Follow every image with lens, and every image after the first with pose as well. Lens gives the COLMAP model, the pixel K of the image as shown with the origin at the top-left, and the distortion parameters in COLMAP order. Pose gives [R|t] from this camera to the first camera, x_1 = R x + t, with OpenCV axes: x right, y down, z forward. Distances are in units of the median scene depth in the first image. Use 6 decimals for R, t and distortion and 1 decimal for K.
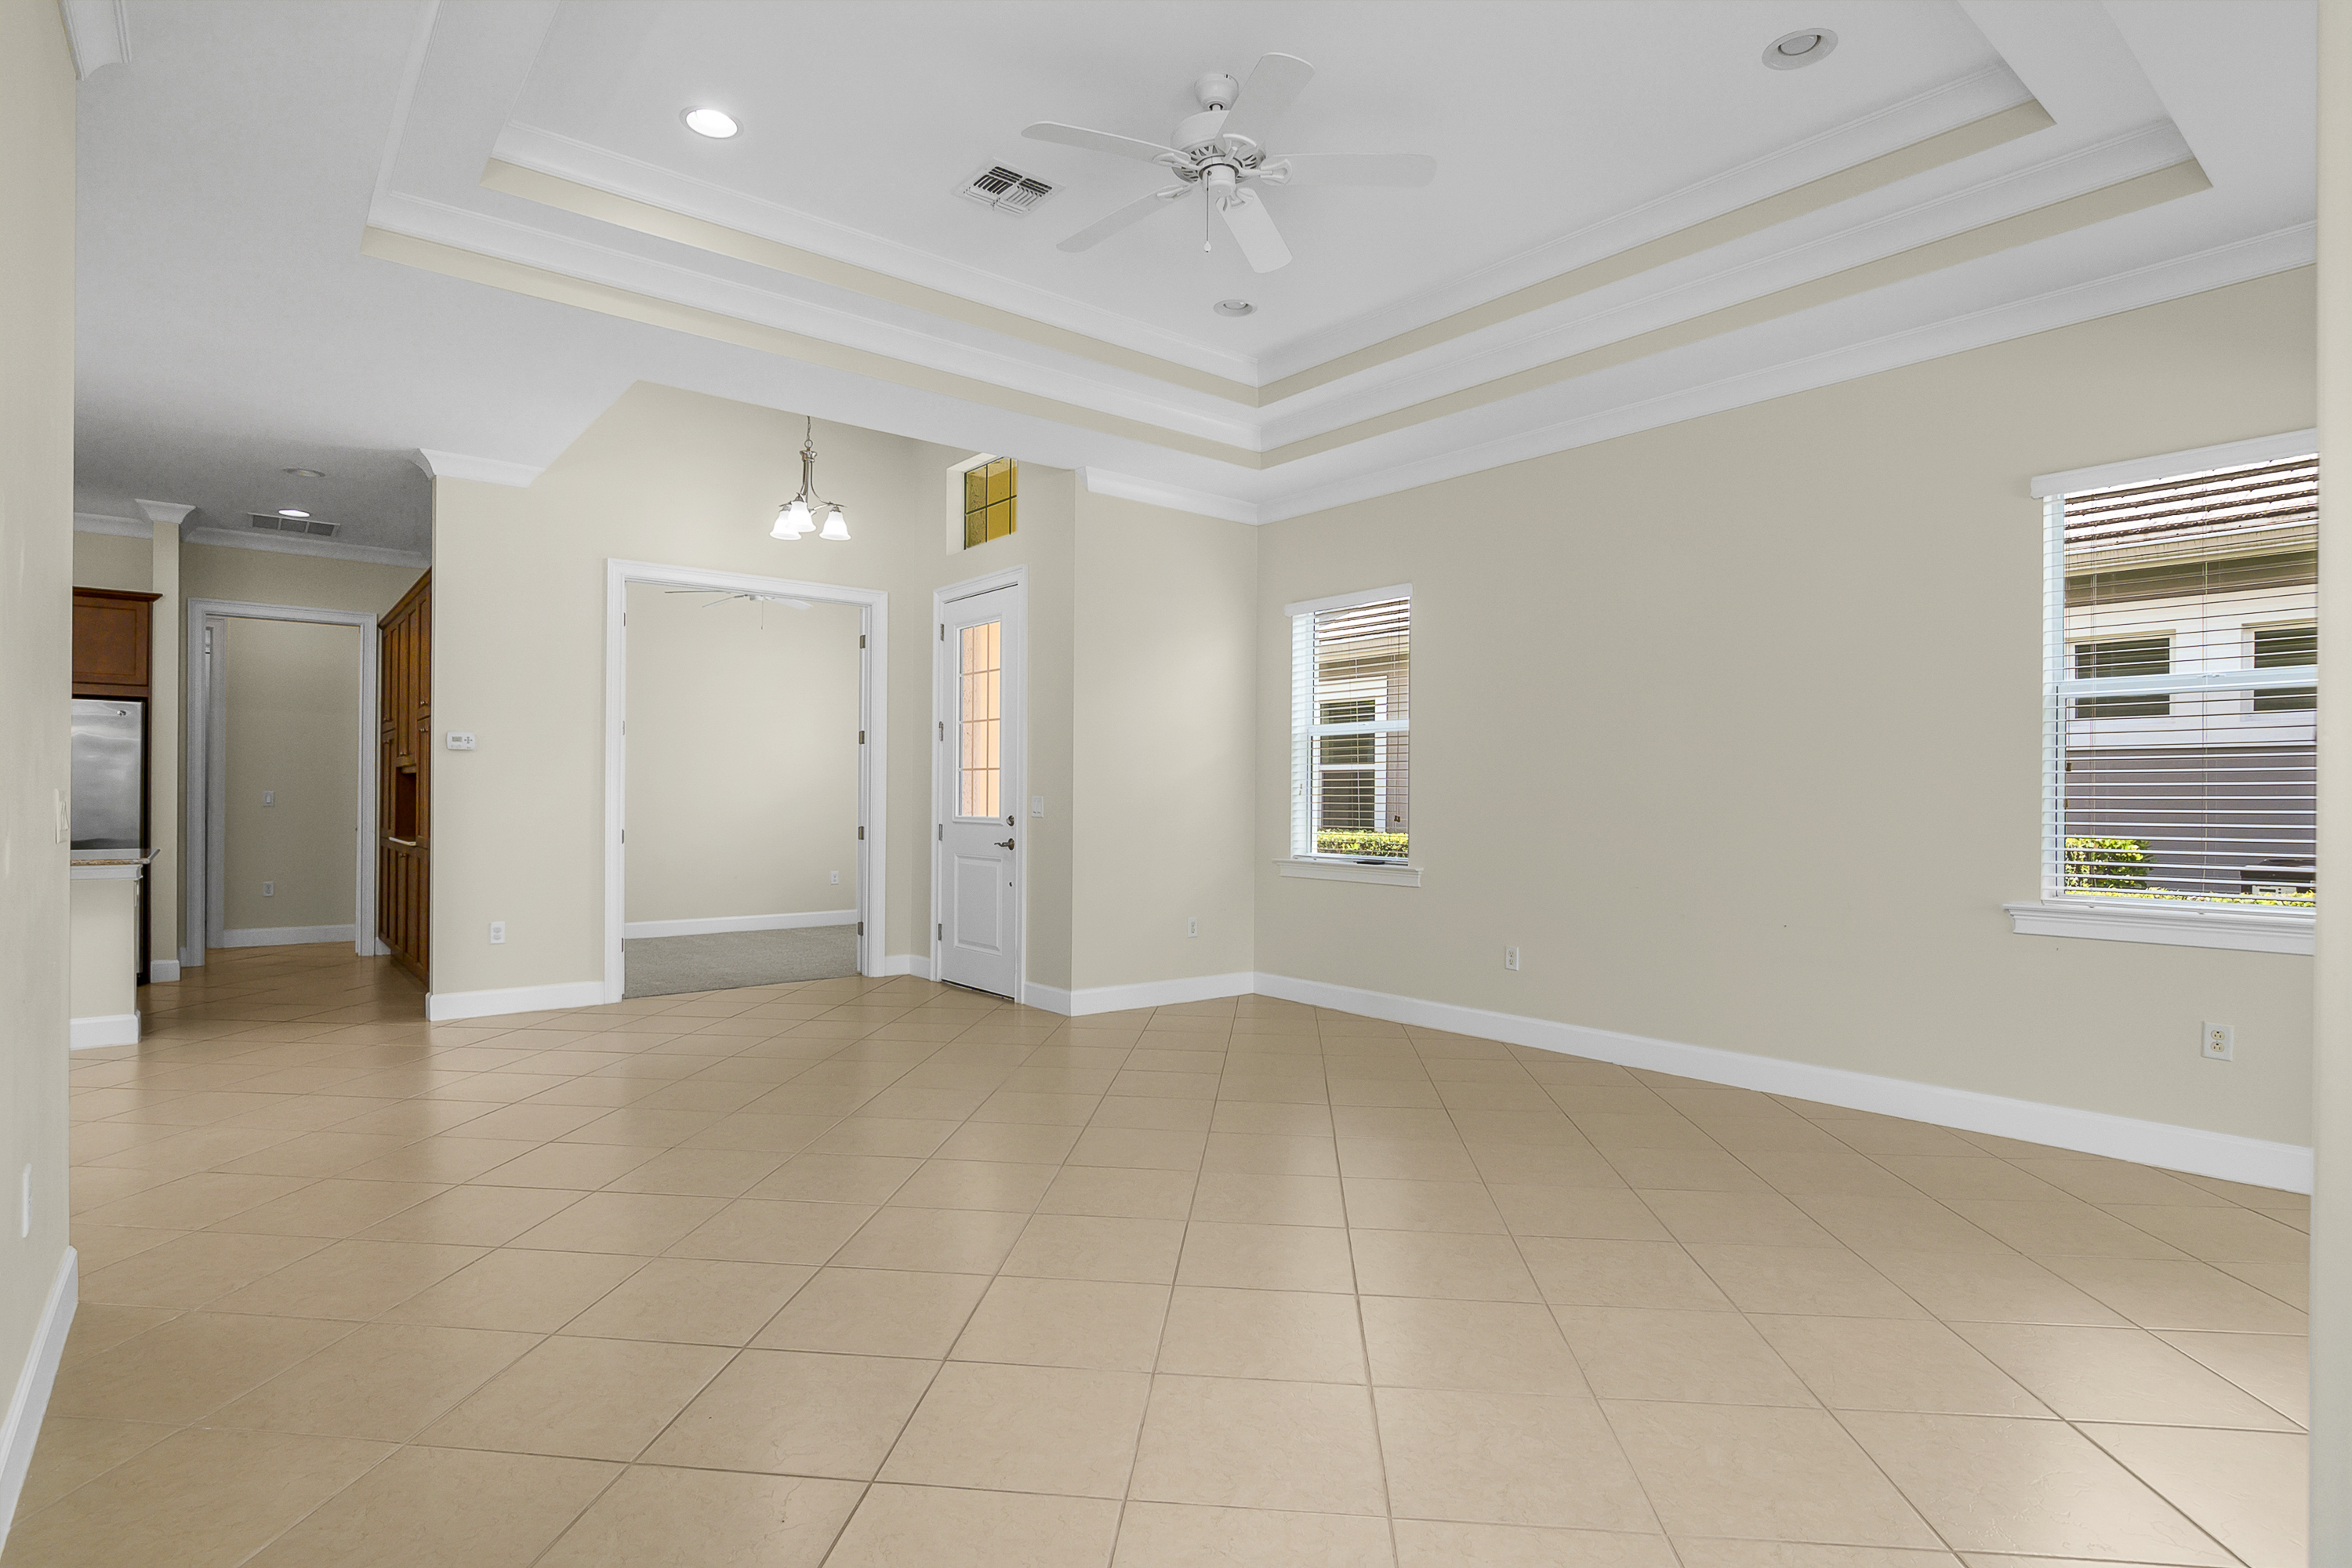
lens RADIAL K [[1161.6, 0, 1168.2], [0, 1161.6, 794.1], [0, 0, 1]] dist [-0.002250, -0.000368]
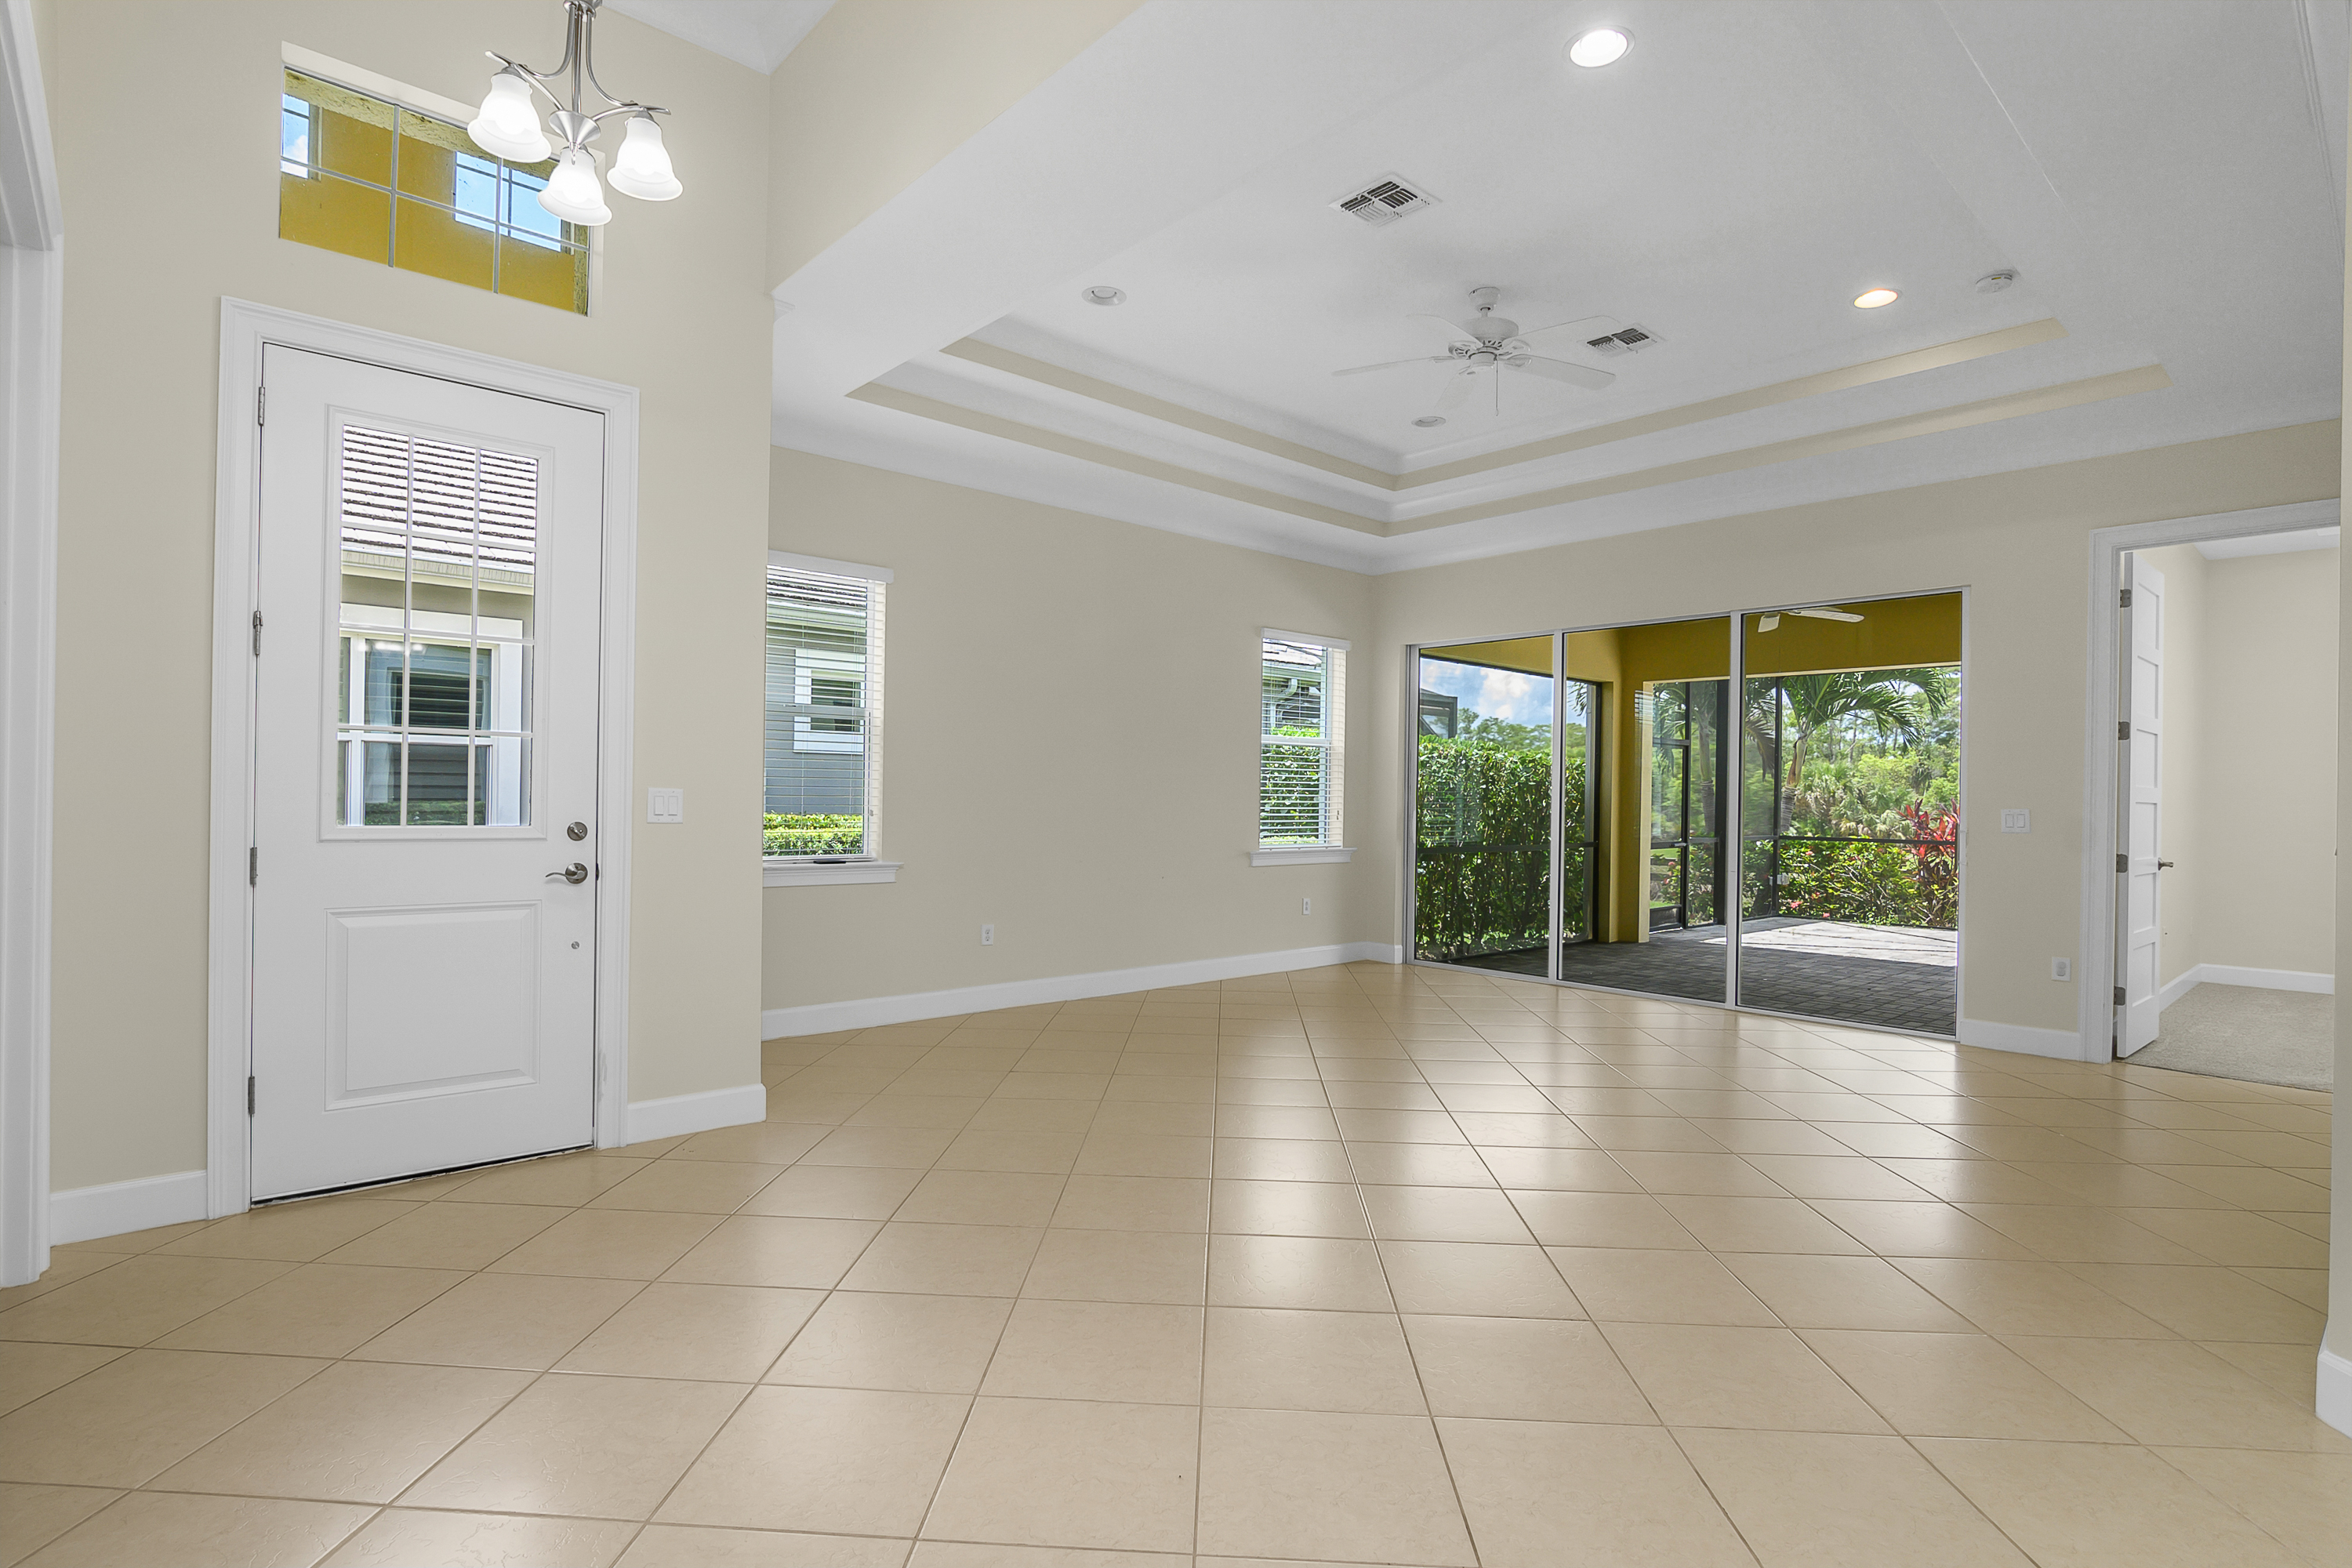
lens RADIAL K [[1161.6, 0, 1168.2], [0, 1161.6, 794.1], [0, 0, 1]] dist [-0.002250, -0.000368]
pose [[-0.051712, -0.004998, 0.998650, -0.707613], [-0.019412, 0.999804, 0.003999, -0.002992], [-0.998473, -0.019179, -0.051799, 0.745205]]
